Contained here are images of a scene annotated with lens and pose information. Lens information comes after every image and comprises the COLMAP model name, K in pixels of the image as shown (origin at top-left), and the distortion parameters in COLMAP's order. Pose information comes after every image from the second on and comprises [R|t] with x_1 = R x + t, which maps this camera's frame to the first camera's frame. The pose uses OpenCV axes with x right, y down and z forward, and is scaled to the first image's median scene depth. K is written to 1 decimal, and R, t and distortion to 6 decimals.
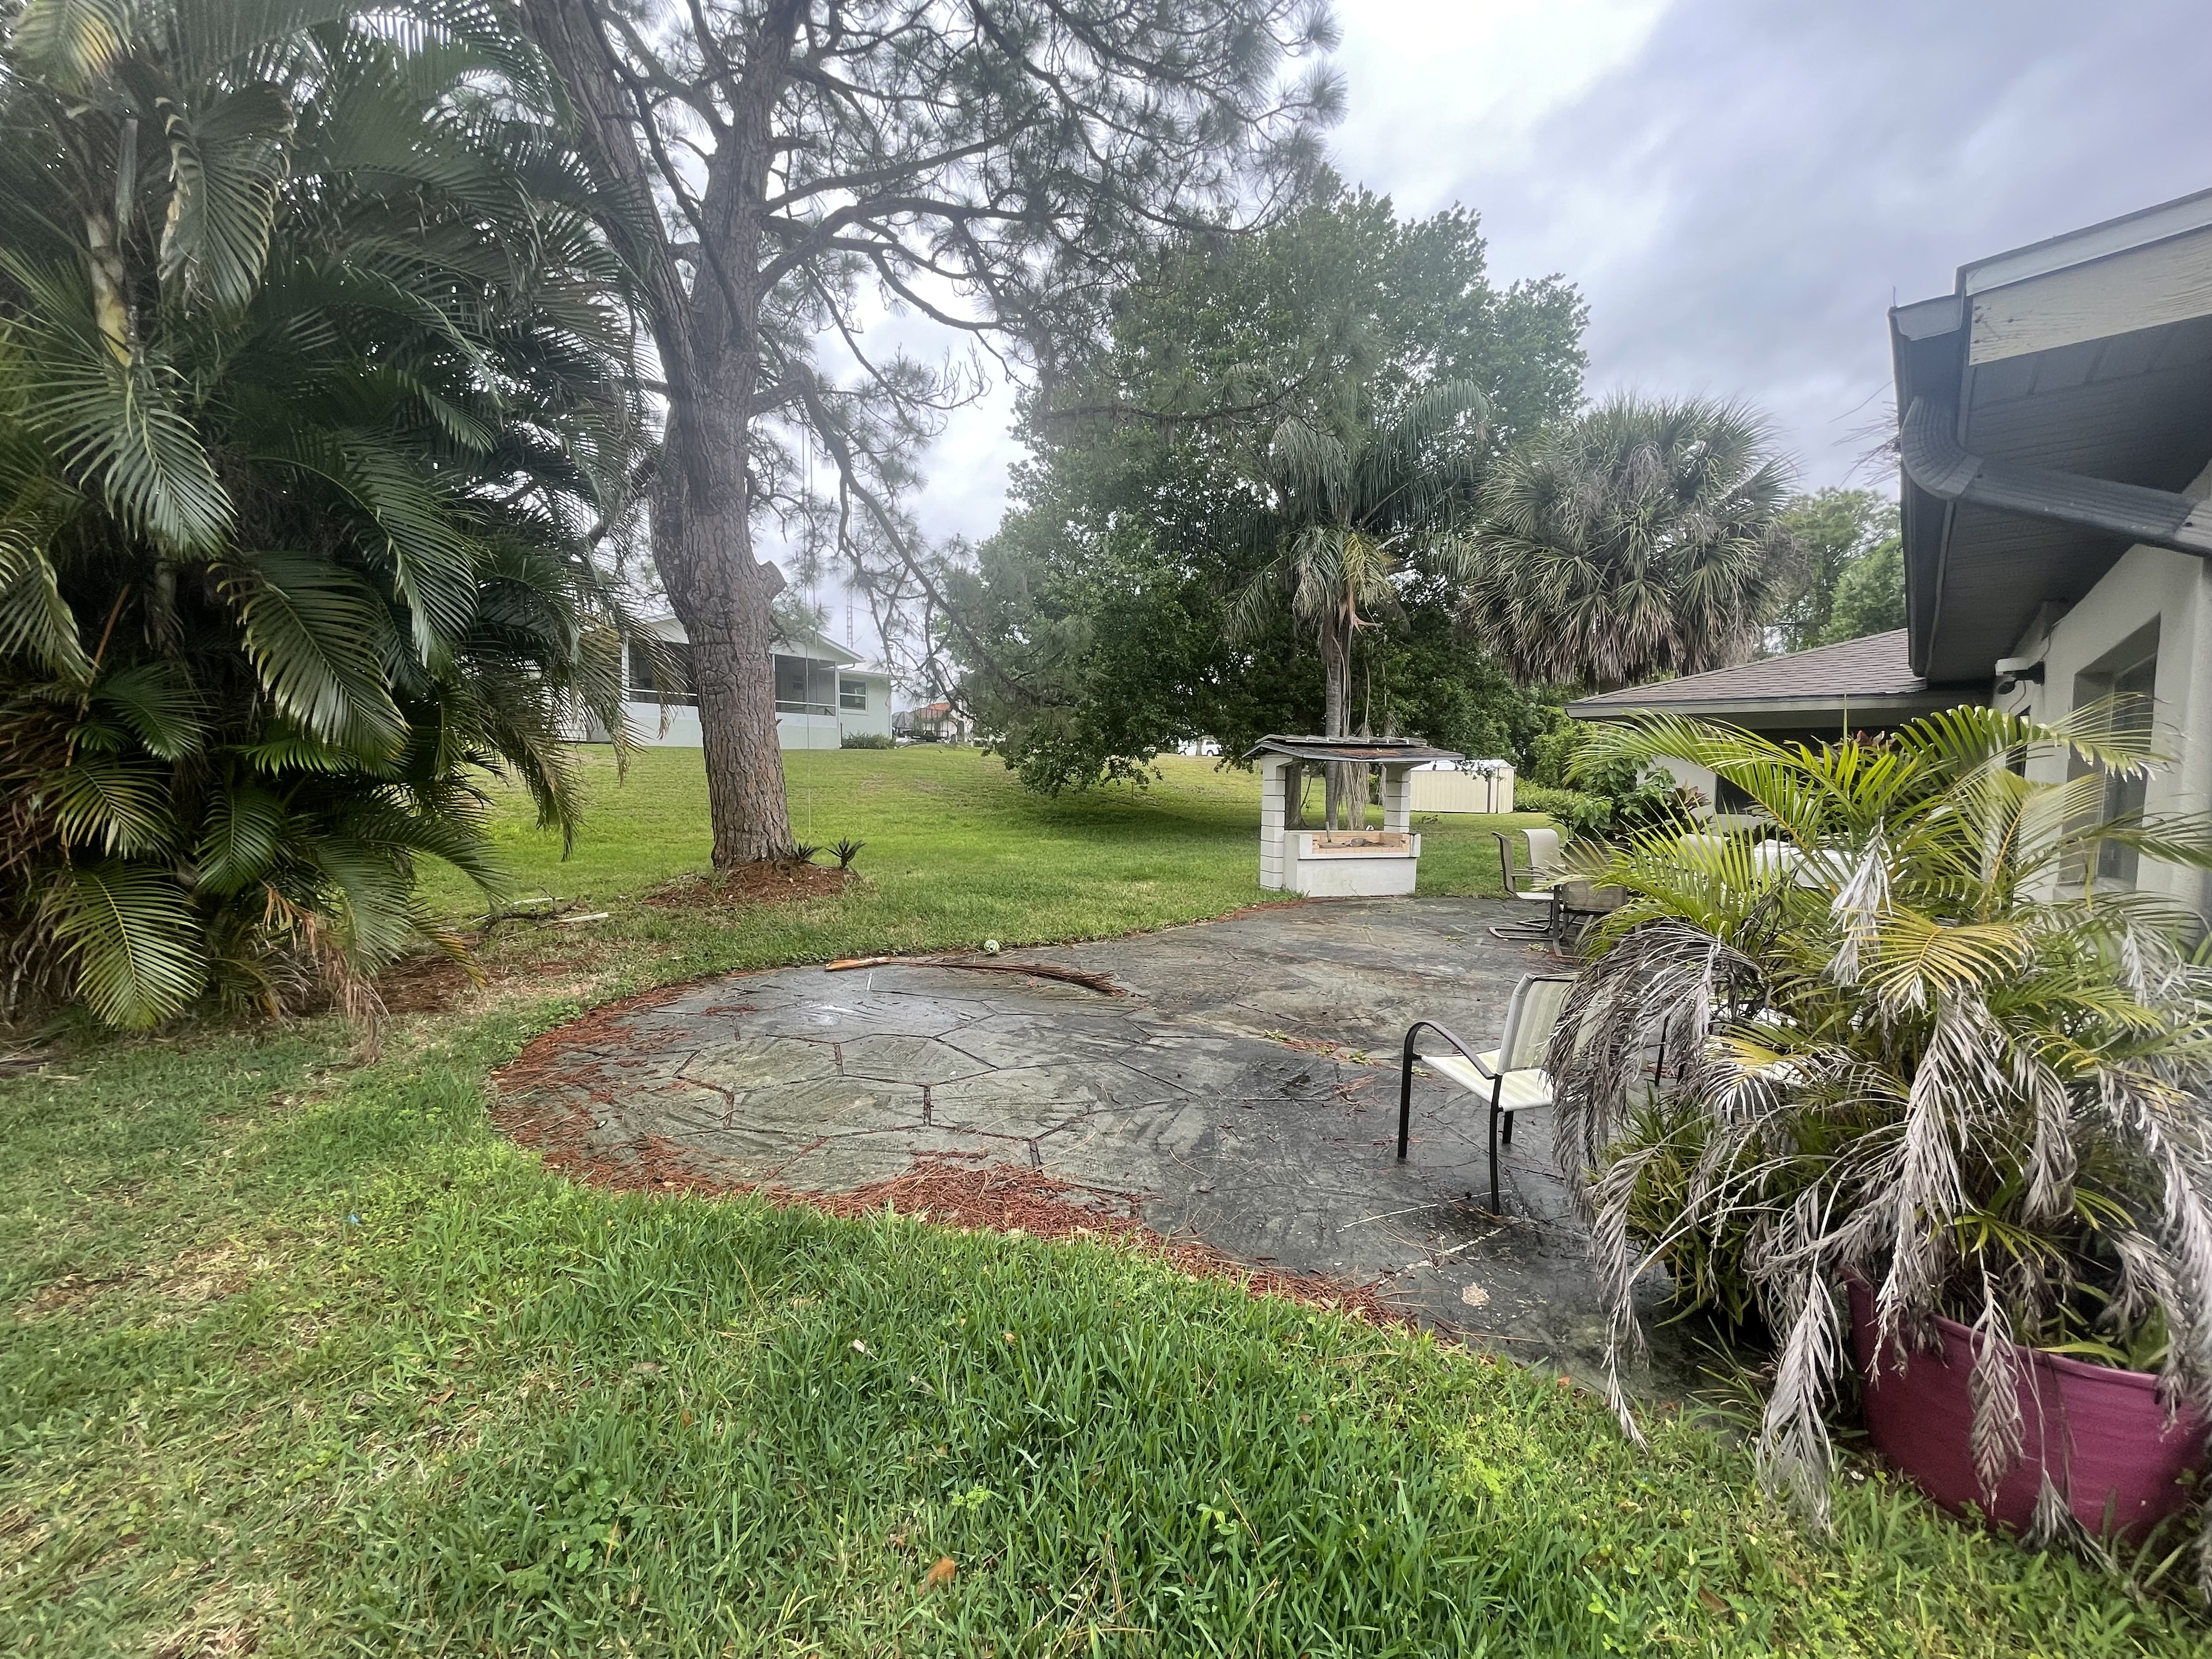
lens RADIAL K [[892.6, 0, 1087.0], [0, 892.6, 839.1], [0, 0, 1]] dist [0.004336, 0.001280]
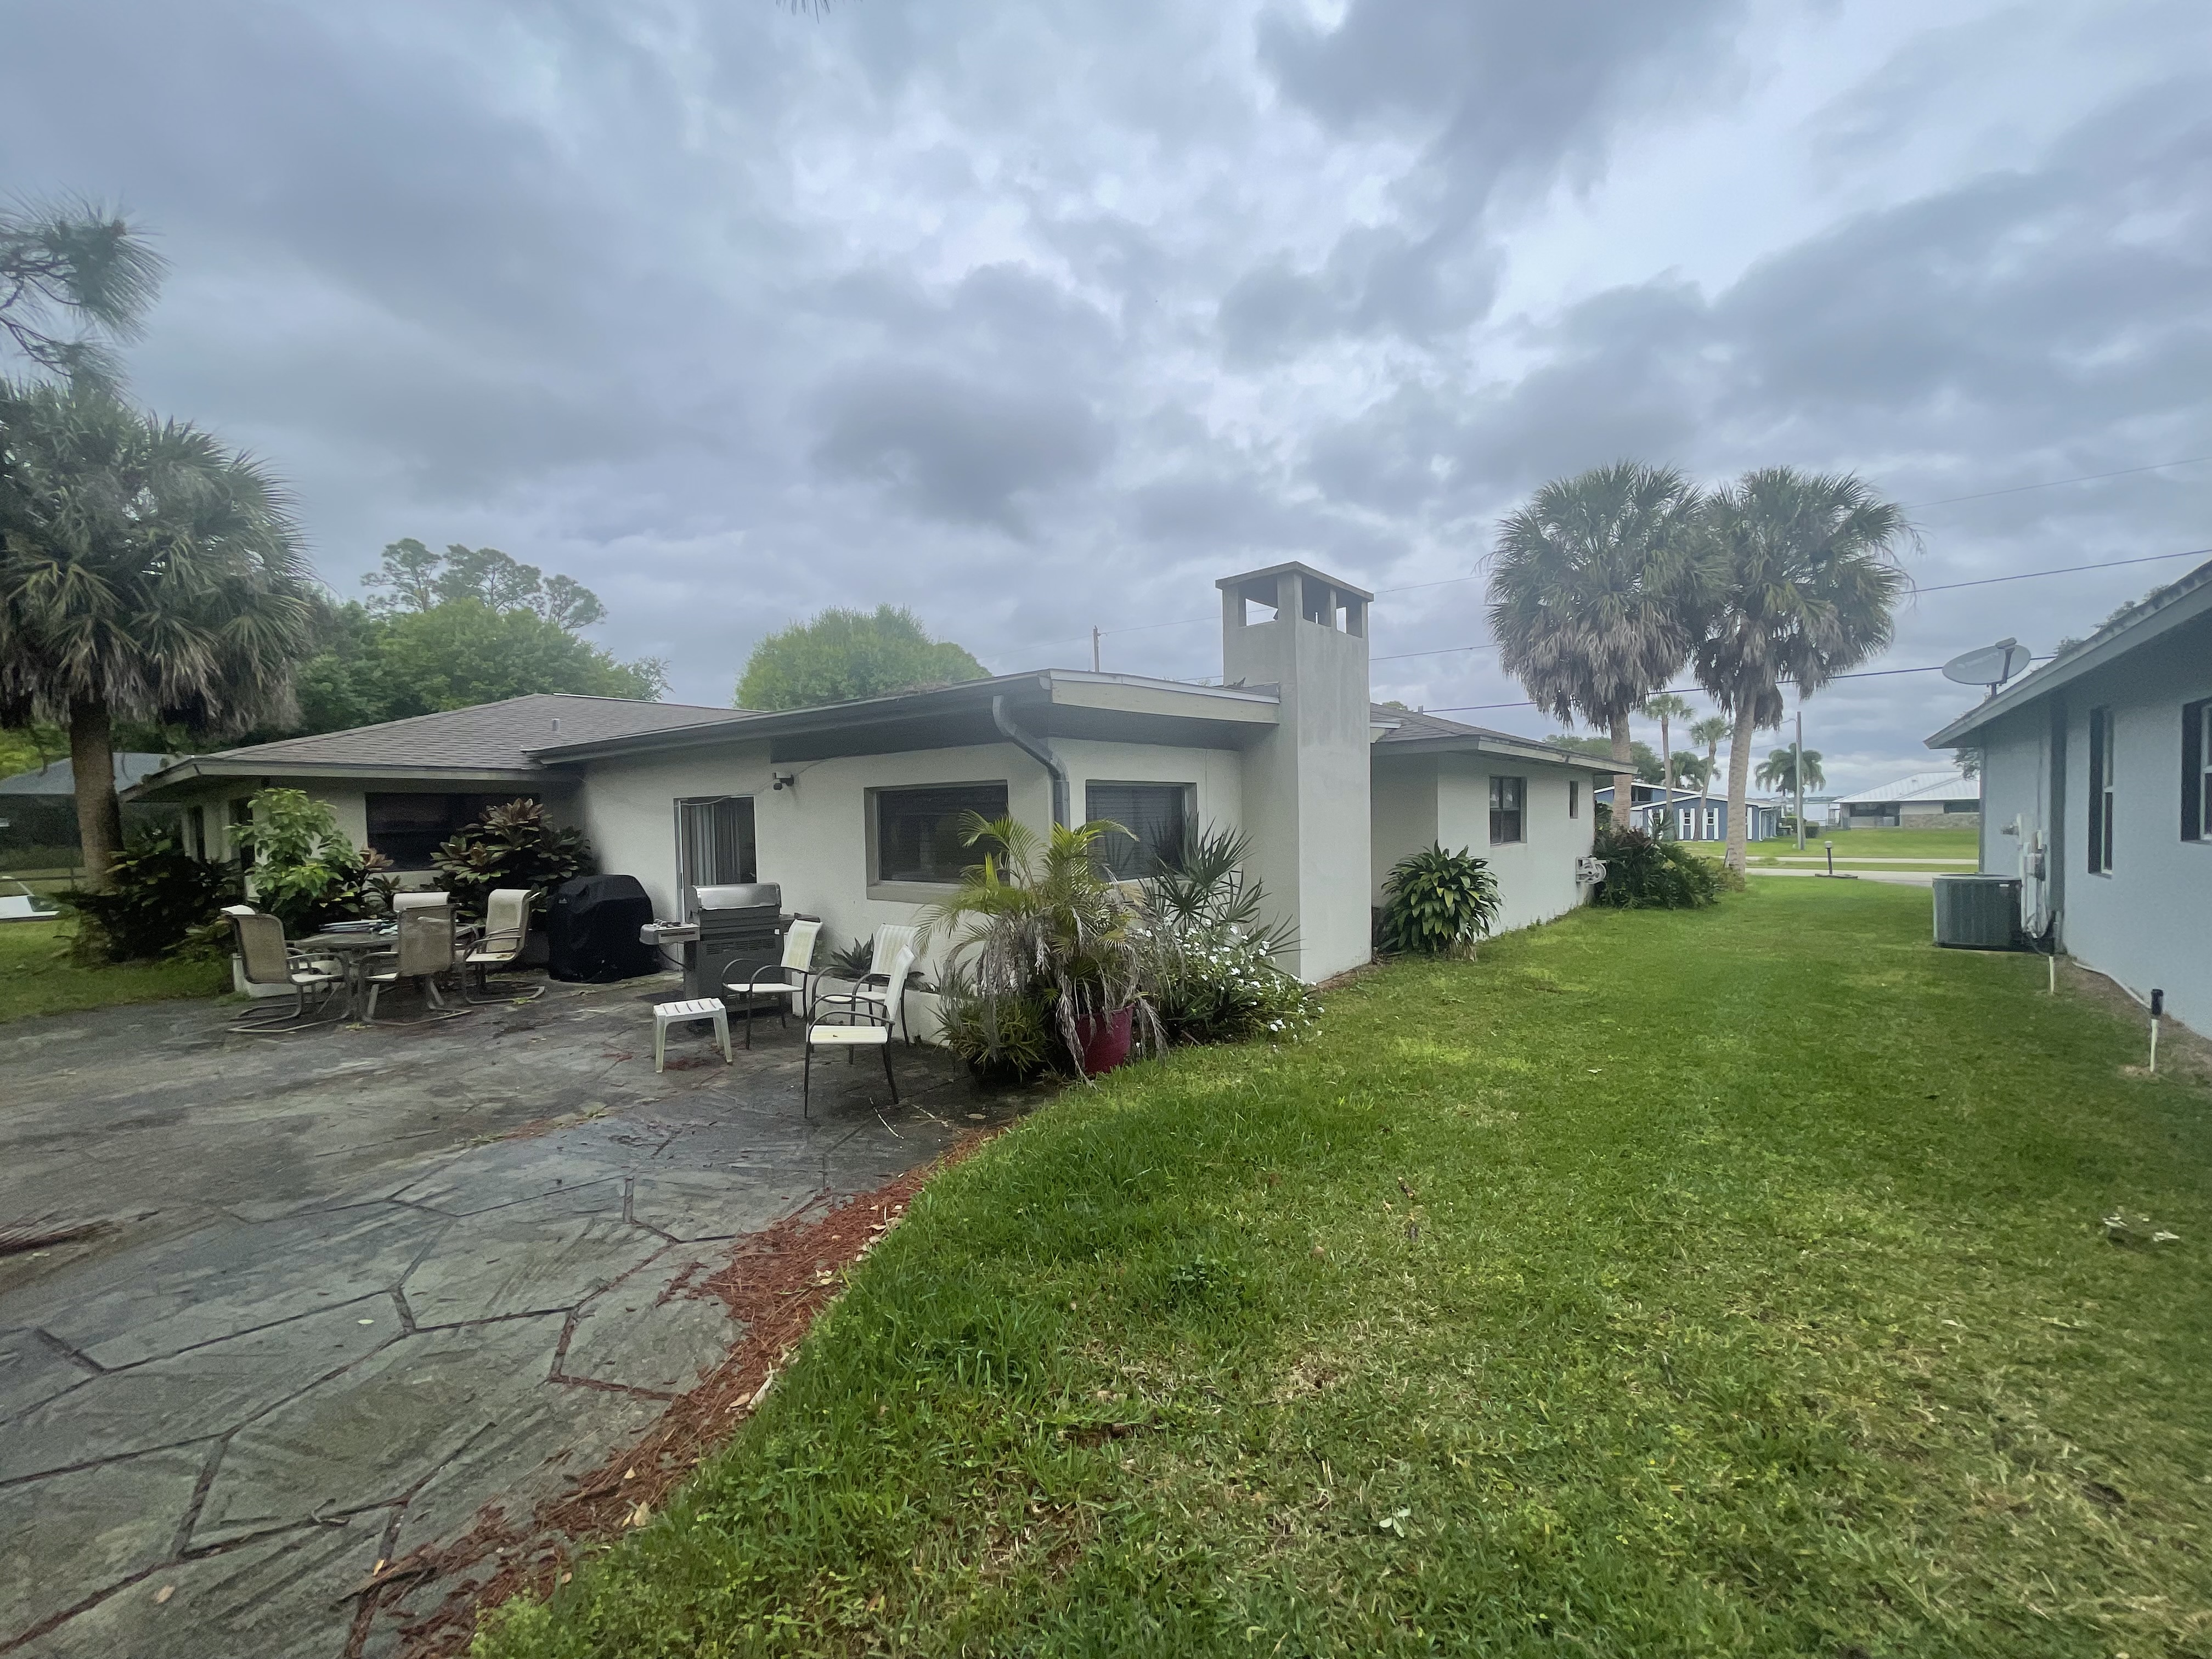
lens RADIAL K [[892.6, 0, 1086.9], [0, 892.6, 833.2], [0, 0, 1]] dist [0.004336, 0.001280]
pose [[0.001263, -0.043910, 0.999035, -0.866645], [0.112354, 0.992716, 0.043490, -0.075899], [-0.993667, 0.112190, 0.006187, 0.446855]]
